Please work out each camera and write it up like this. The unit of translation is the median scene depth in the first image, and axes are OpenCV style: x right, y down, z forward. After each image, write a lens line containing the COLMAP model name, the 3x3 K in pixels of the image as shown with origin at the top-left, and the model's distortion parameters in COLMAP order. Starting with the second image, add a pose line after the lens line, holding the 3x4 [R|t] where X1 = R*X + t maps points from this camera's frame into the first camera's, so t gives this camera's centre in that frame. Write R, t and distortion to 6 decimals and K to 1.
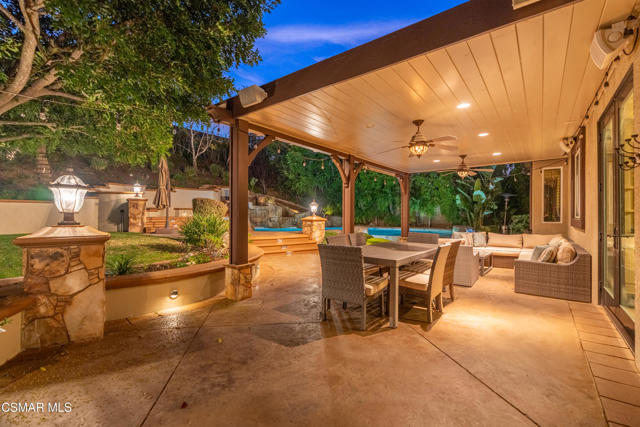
lens RADIAL K [[295.0, 0, 321.4], [0, 295.0, 212.5], [0, 0, 1]] dist [-0.000838, -0.000524]
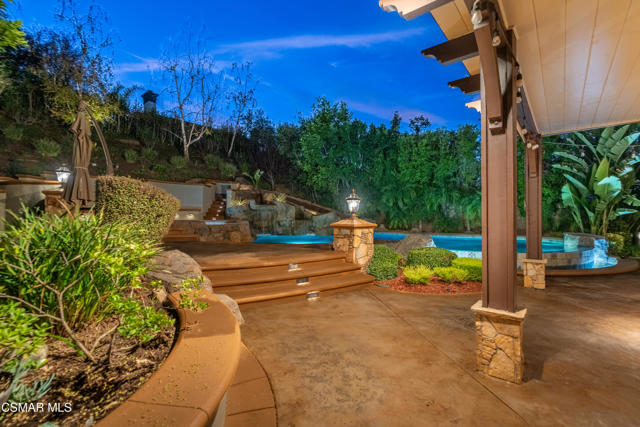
lens RADIAL K [[295.0, 0, 320.3], [0, 295.0, 214.8], [0, 0, 1]] dist [-0.000838, -0.000524]
pose [[0.999094, -0.004281, -0.042336, -0.047725], [0.004295, 0.999991, 0.000247, 0.002953], [0.042335, -0.000429, 0.999103, 0.319452]]
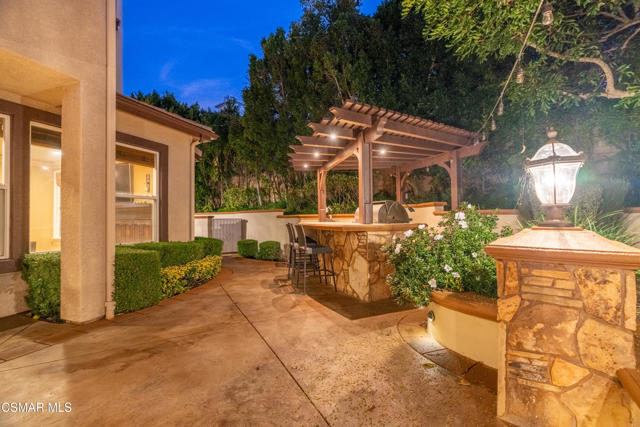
lens RADIAL K [[295.0, 0, 322.2], [0, 295.0, 215.1], [0, 0, 1]] dist [-0.000838, -0.000524]
pose [[-0.956103, 0.005235, -0.292985, -0.073609], [0.009908, 0.999846, -0.014469, 0.007523], [0.292864, -0.016737, -0.956008, 0.457983]]
